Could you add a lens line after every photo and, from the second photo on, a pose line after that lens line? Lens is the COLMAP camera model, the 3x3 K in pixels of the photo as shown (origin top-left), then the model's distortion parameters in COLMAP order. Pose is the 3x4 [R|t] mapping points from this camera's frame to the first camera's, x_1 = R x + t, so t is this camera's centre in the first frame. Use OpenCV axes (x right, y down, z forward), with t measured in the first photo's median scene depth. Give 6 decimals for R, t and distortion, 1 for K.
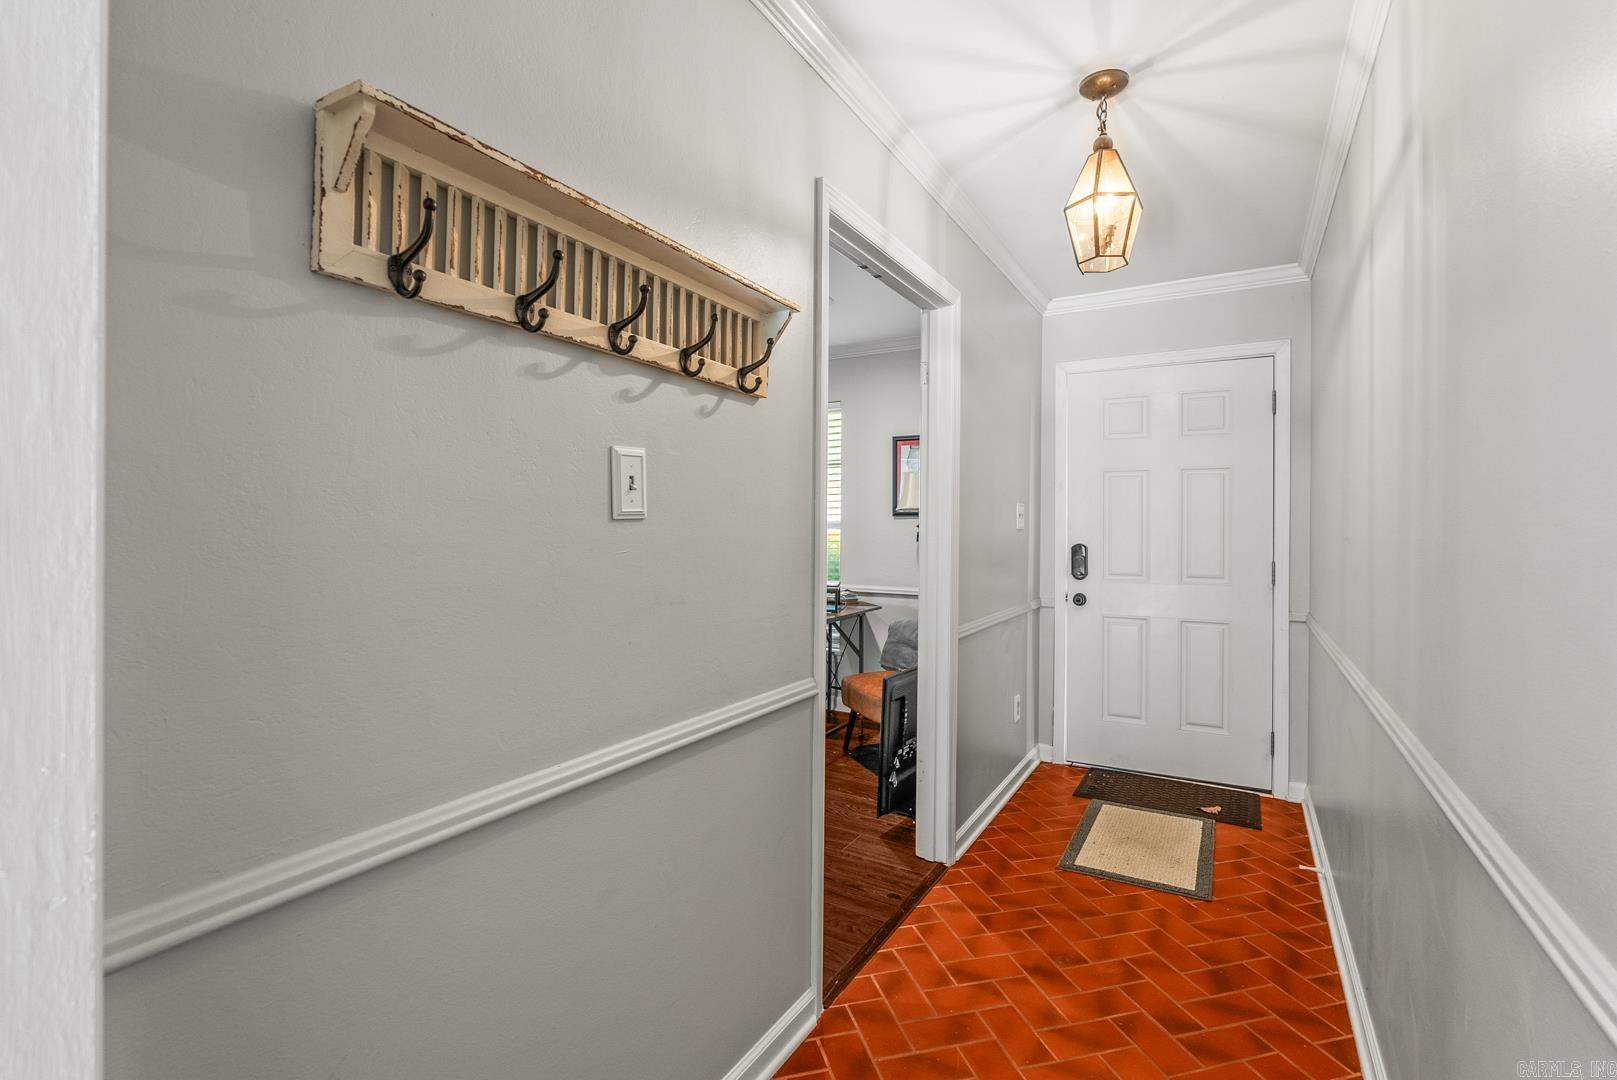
lens RADIAL K [[735.4, 0, 810.9], [0, 735.4, 531.9], [0, 0, 1]] dist [-0.004818, -0.000236]
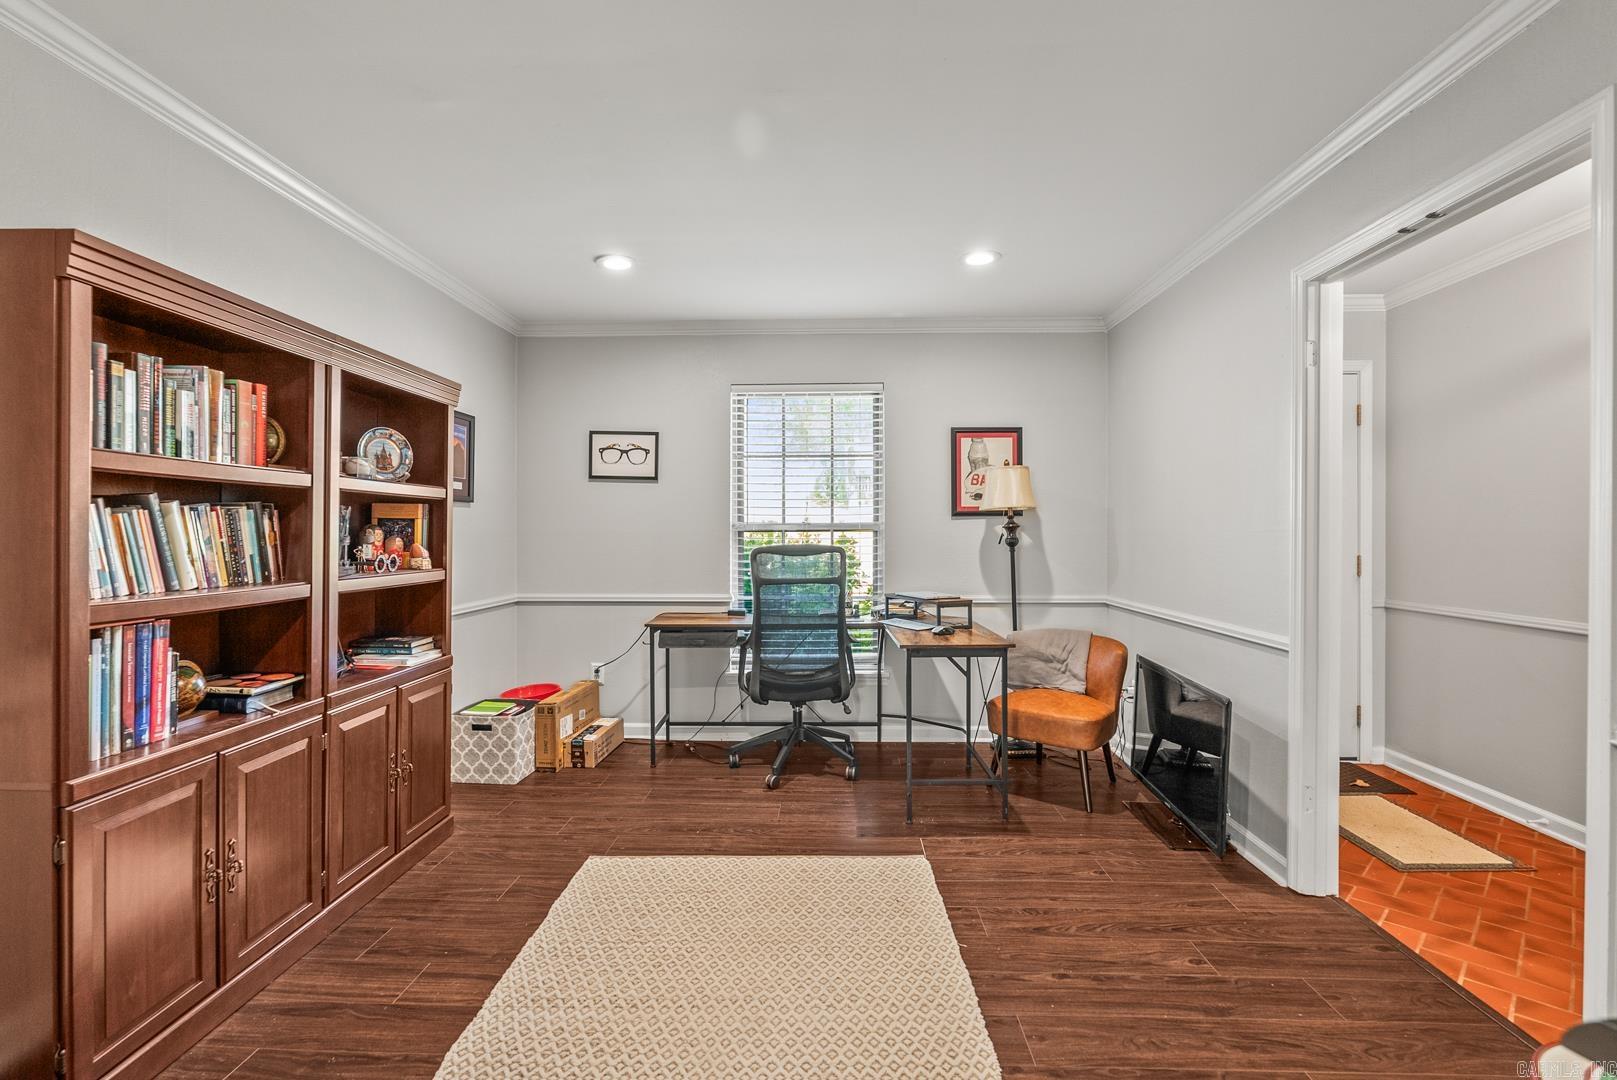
lens RADIAL K [[735.4, 0, 810.9], [0, 735.4, 531.9], [0, 0, 1]] dist [-0.004818, -0.000236]
pose [[0.878373, -0.009980, 0.477871, -0.732067], [0.011287, 0.999936, 0.000137, -0.005895], [-0.477842, 0.005274, 0.878430, 0.455636]]
